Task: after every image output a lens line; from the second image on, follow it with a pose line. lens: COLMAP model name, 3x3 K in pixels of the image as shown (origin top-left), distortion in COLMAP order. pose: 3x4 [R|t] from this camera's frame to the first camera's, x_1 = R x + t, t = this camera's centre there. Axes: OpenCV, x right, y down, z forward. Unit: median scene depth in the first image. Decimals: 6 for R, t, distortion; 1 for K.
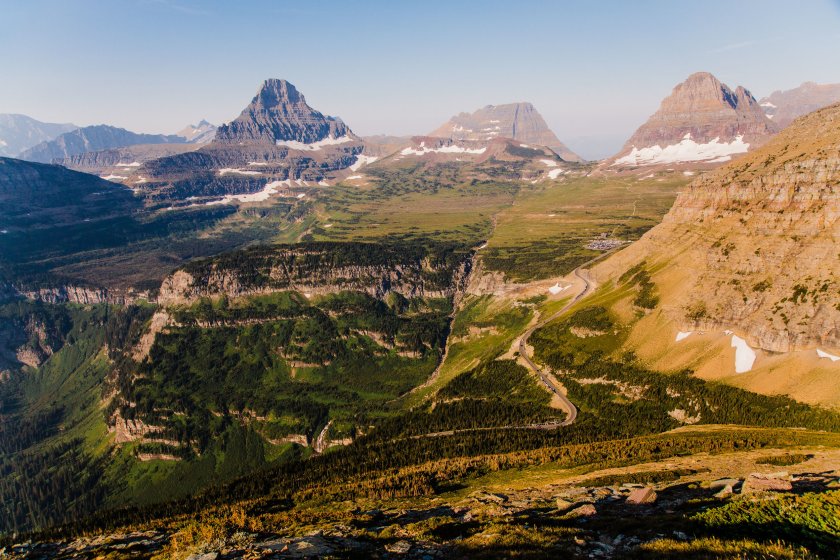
lens RADIAL K [[573.5, 0, 420.0], [0, 573.5, 280.0], [0, 0, 1]] dist [-0.119005, 0.079388]
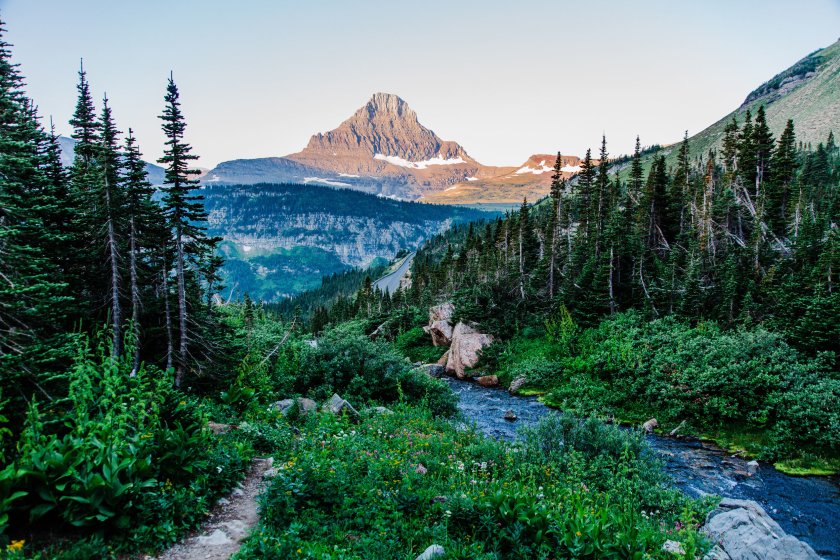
lens RADIAL K [[573.5, 0, 420.0], [0, 573.5, 280.0], [0, 0, 1]] dist [-0.119005, 0.079388]
pose [[0.956379, 0.061884, -0.285500, 0.184307], [-0.101168, 0.986990, -0.124960, 0.122923], [0.274053, 0.148392, 0.950197, 0.420260]]
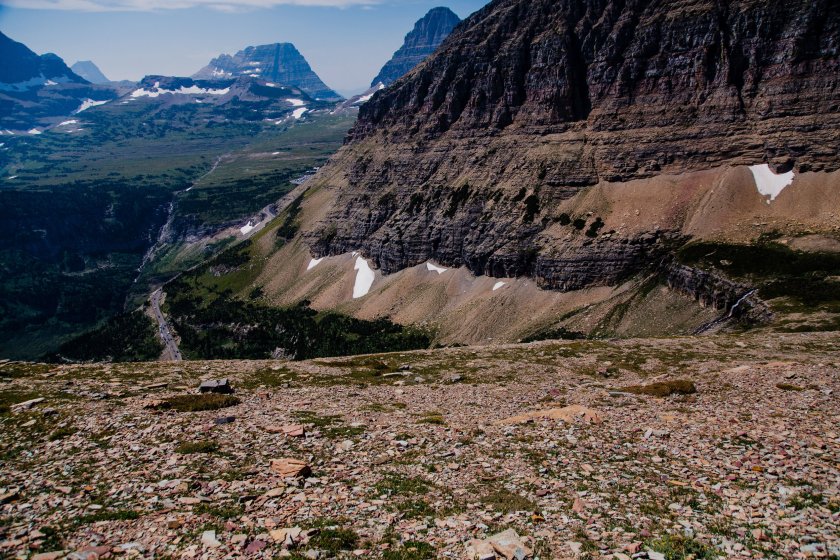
lens RADIAL K [[573.5, 0, 420.0], [0, 573.5, 280.0], [0, 0, 1]] dist [-0.119005, 0.079388]
pose [[0.940594, -0.095278, 0.325890, 0.182113], [0.068576, 0.993349, 0.092489, 0.030011], [-0.332535, -0.064647, 0.940873, 0.058688]]
